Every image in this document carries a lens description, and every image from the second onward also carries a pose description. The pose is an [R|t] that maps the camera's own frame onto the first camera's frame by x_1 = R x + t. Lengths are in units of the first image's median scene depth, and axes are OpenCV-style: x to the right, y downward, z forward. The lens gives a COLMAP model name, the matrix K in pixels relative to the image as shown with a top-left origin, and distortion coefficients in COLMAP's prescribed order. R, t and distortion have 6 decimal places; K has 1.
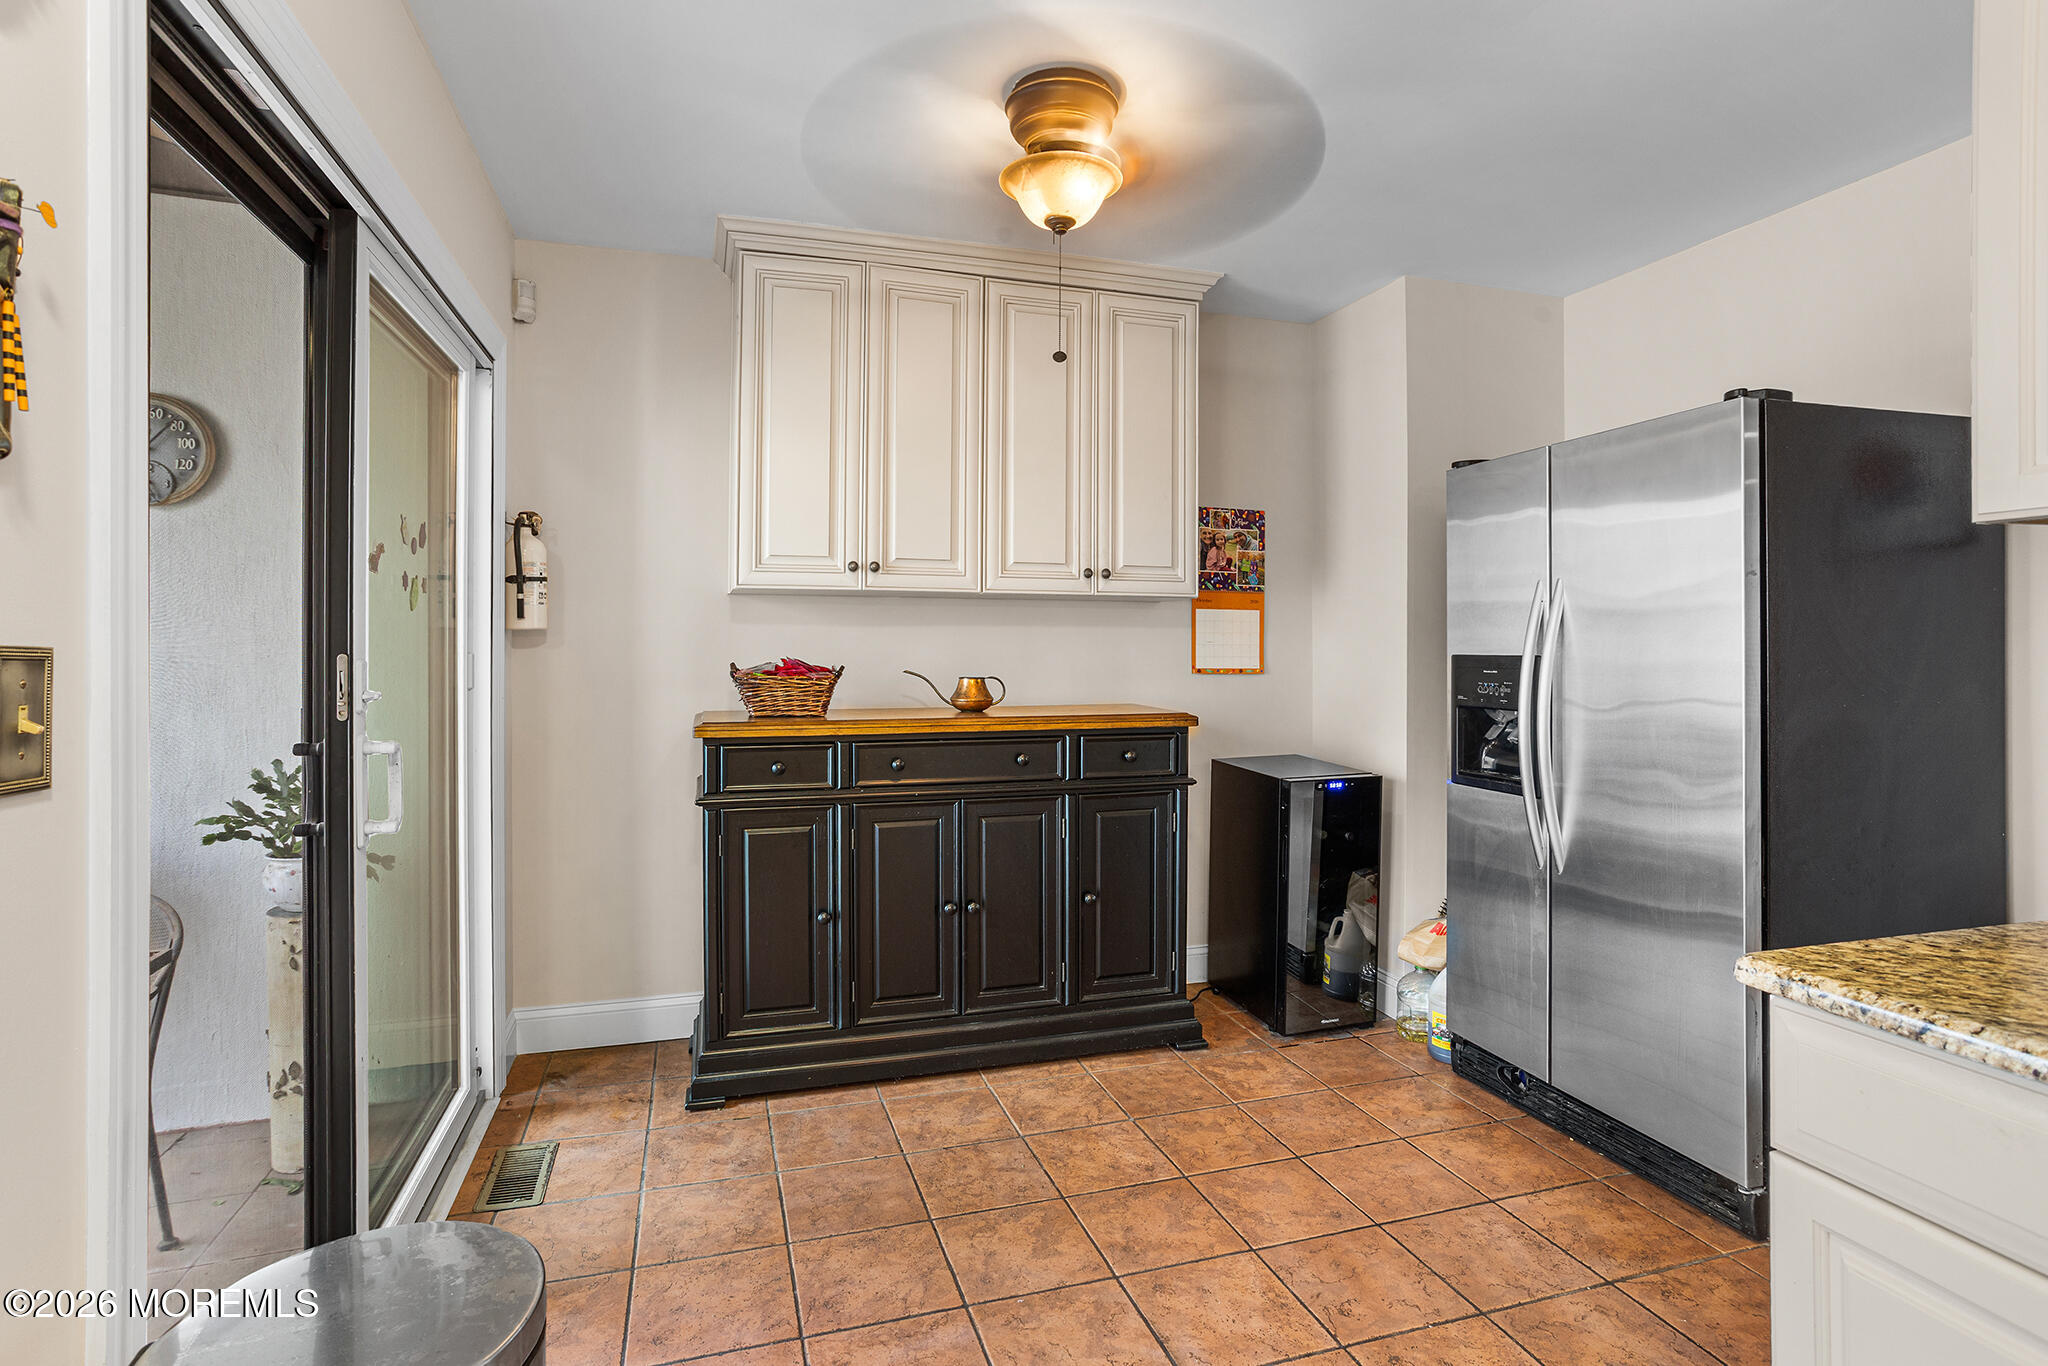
lens RADIAL K [[984.1, 0, 1019.5], [0, 984.1, 649.8], [0, 0, 1]] dist [-0.051405, 0.031019]
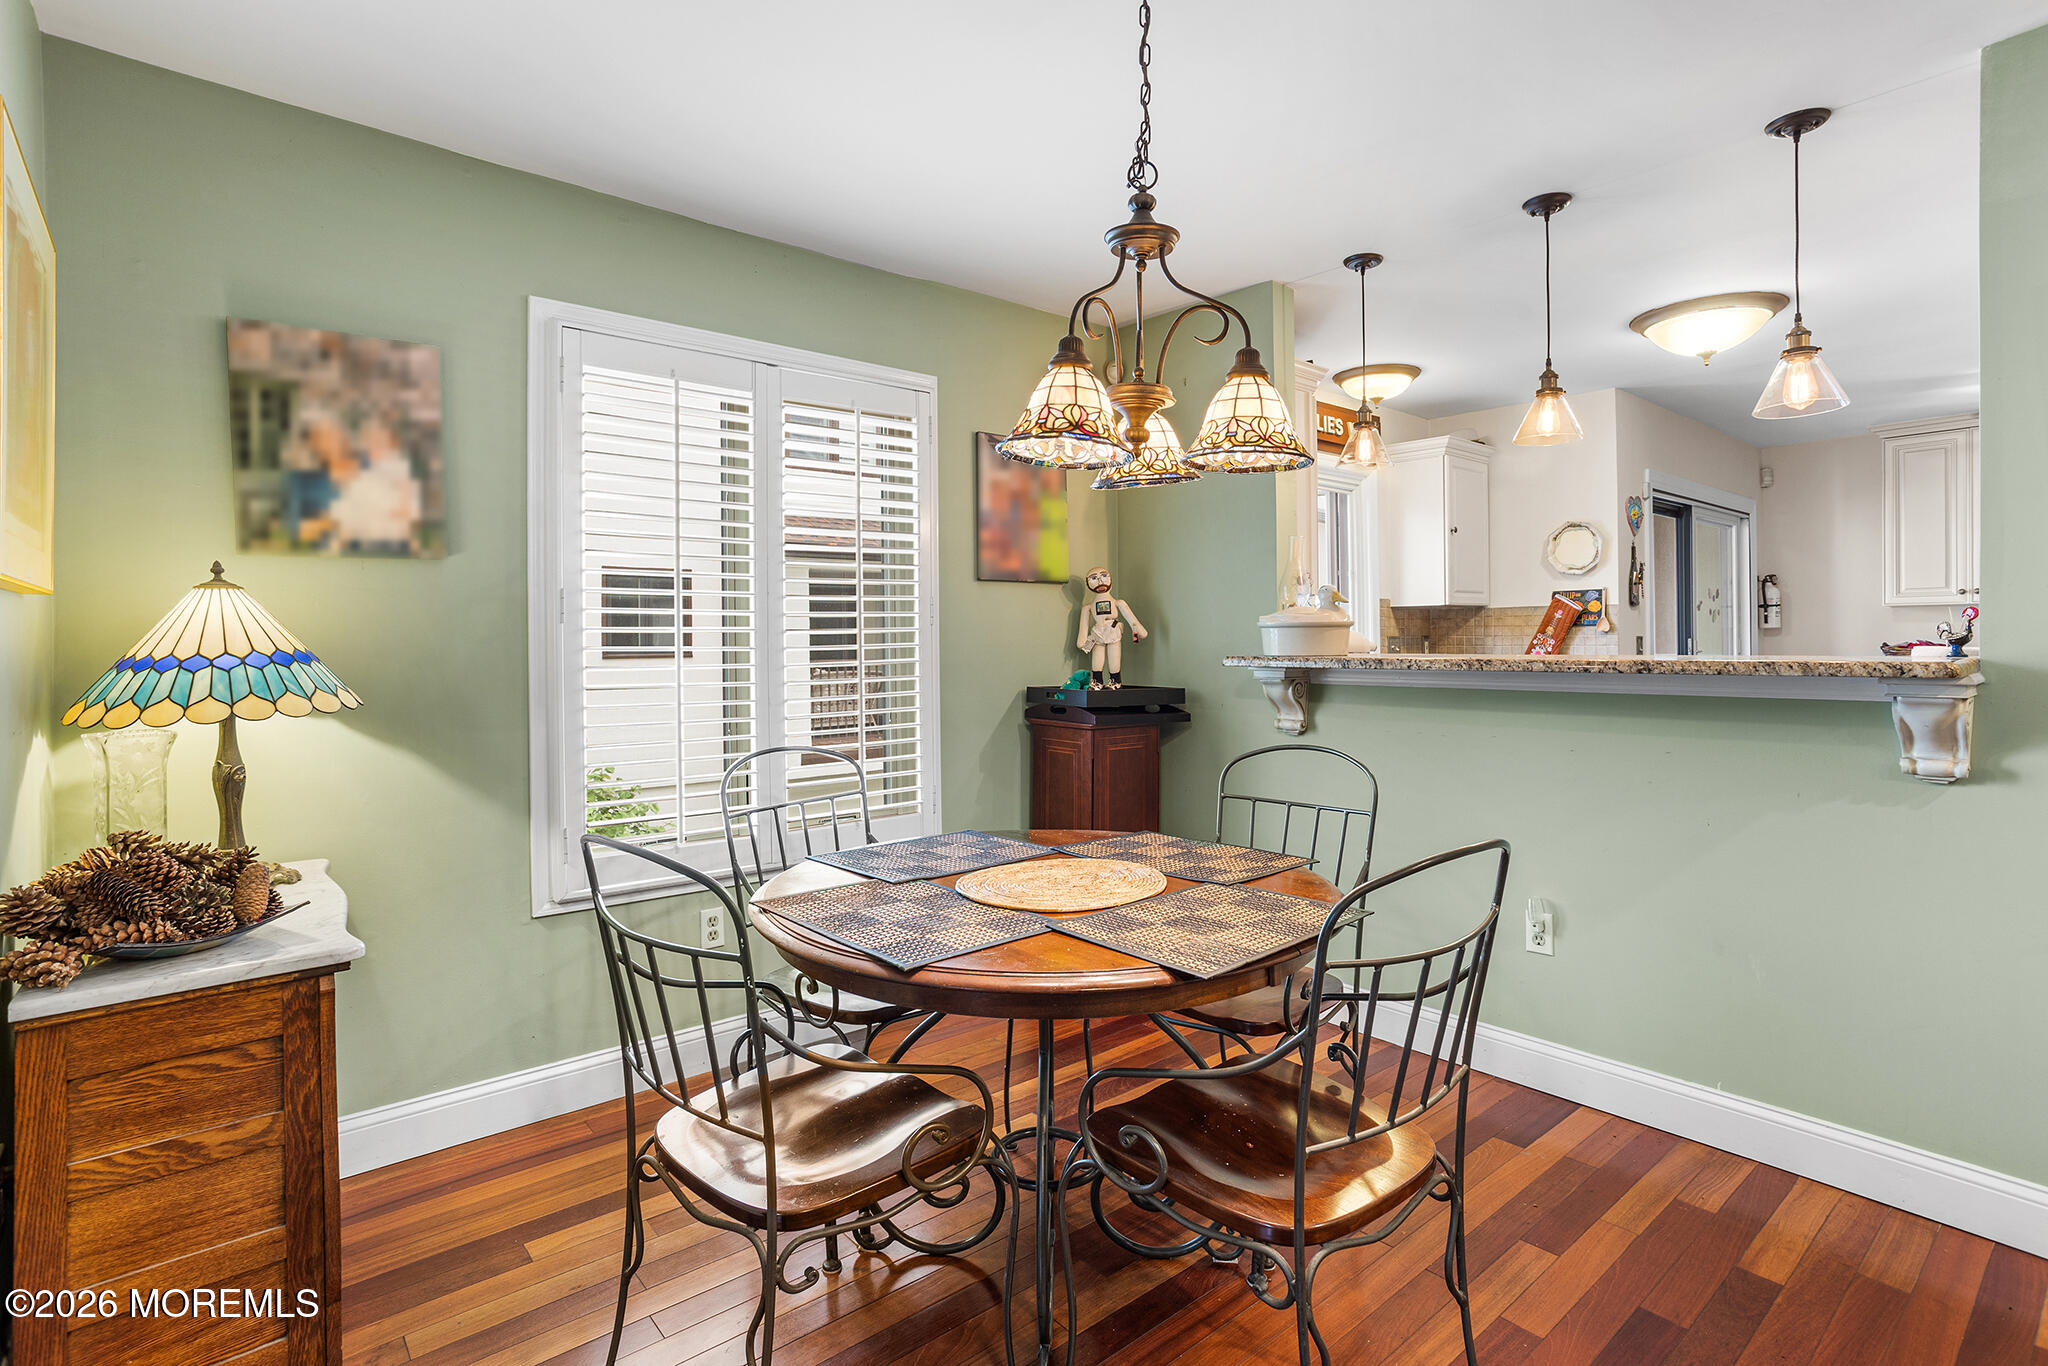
lens RADIAL K [[984.1, 0, 1019.5], [0, 984.1, 649.8], [0, 0, 1]] dist [-0.051405, 0.031019]
pose [[0.387502, 0.000917, -0.921869, 0.843589], [0.009883, 0.999938, 0.005149, 0.000253], [0.921816, -0.011106, 0.387469, -1.404124]]
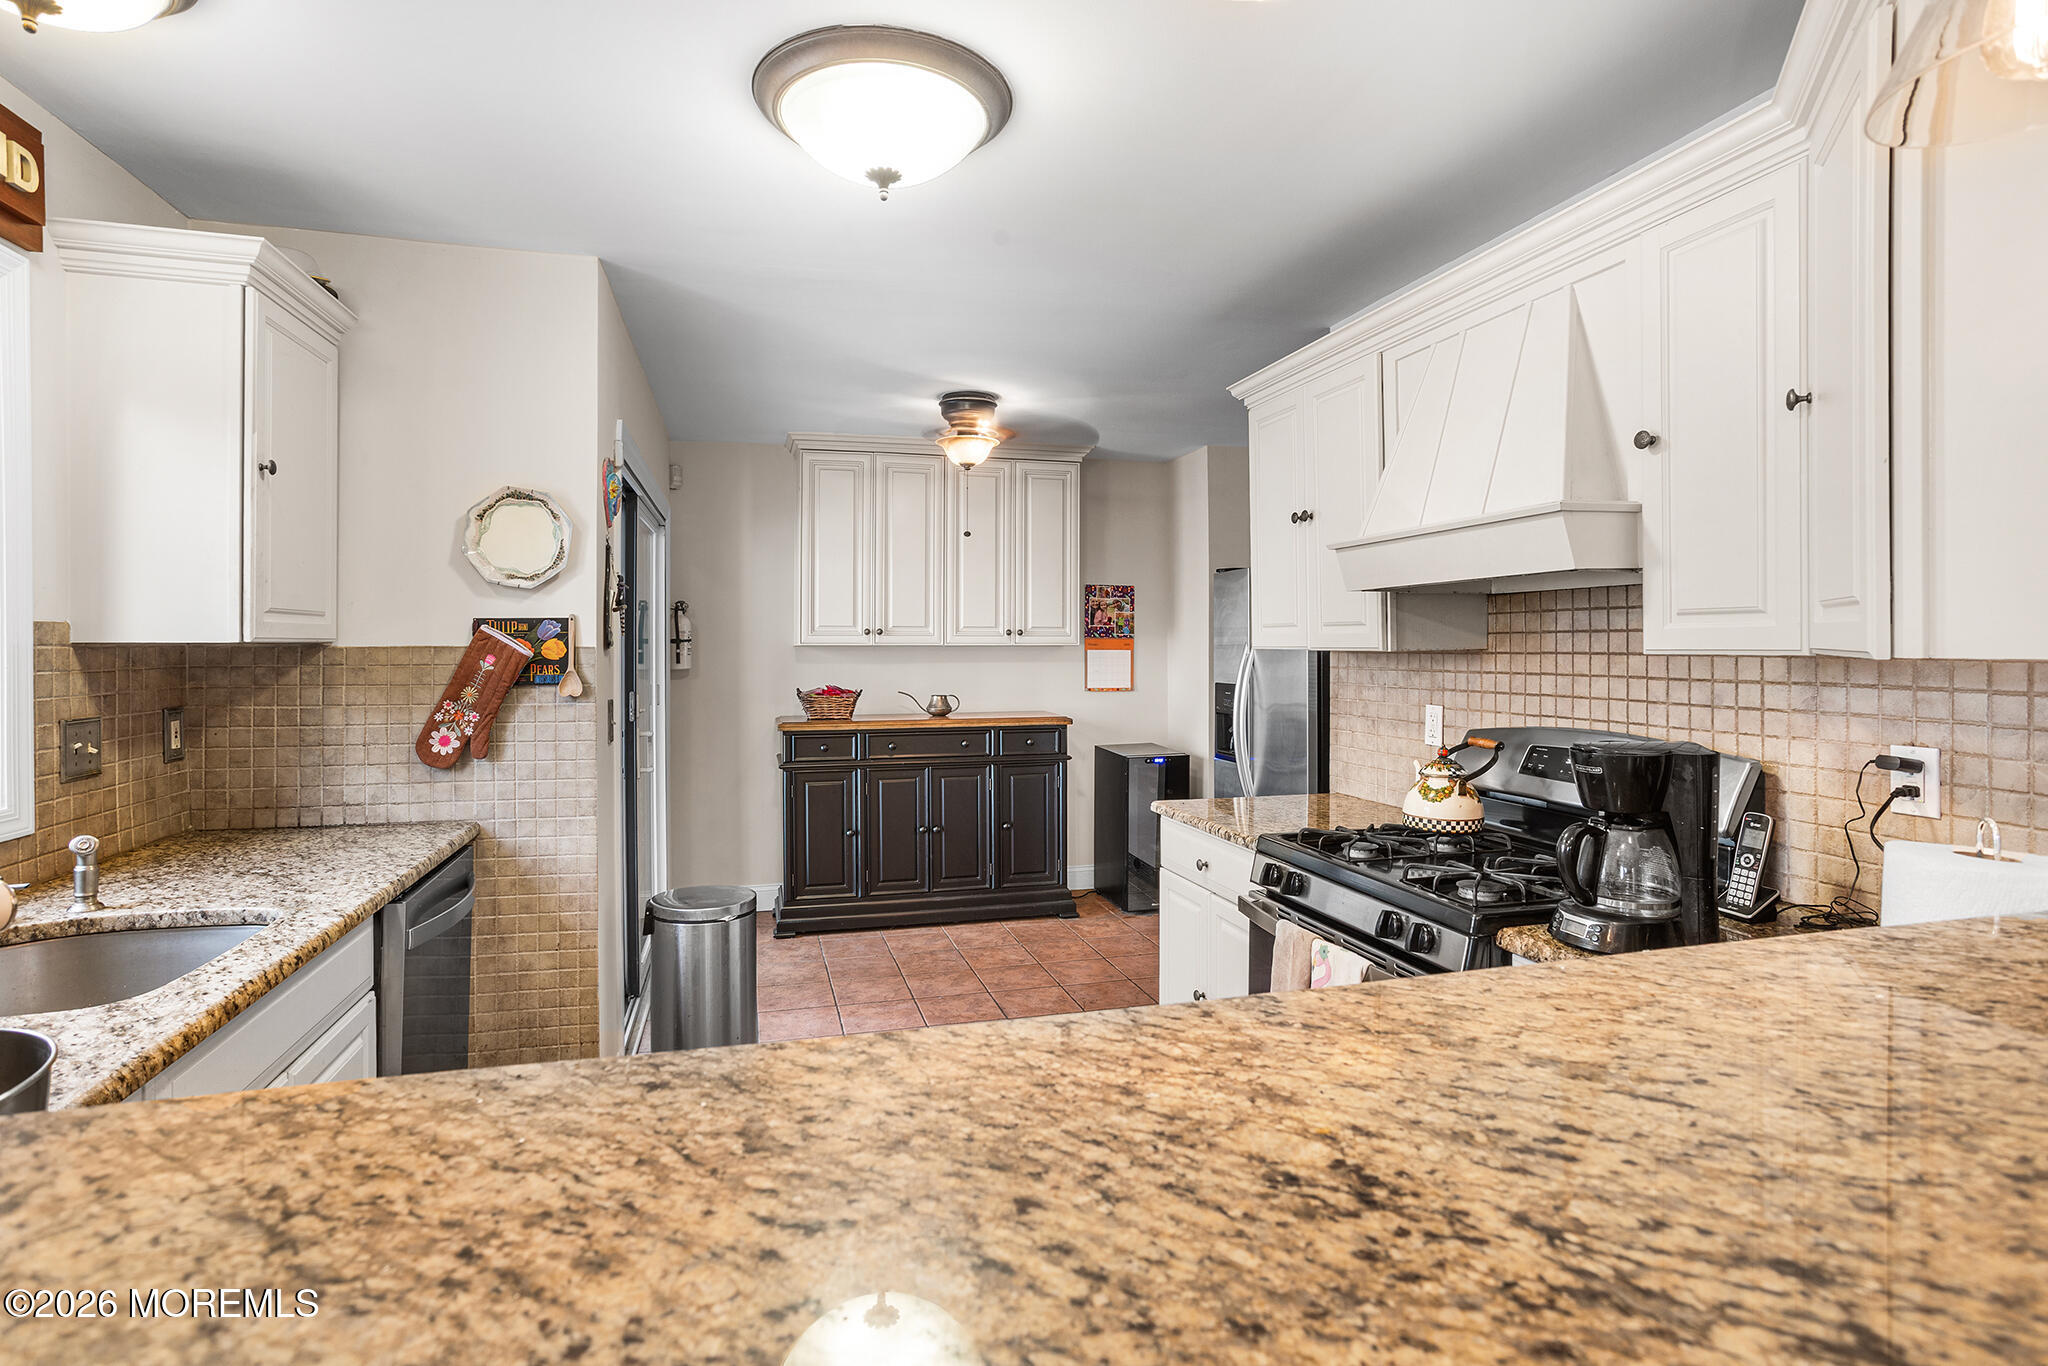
lens RADIAL K [[1039.1, 0, 1021.9], [0, 1039.1, 652.9], [0, 0, 1]] dist [-0.037618, 0.030710]
pose [[0.998836, -0.003764, -0.048094, 0.188004], [0.003967, 0.999984, 0.004119, -0.053745], [0.048078, -0.004305, 0.998834, -0.800337]]
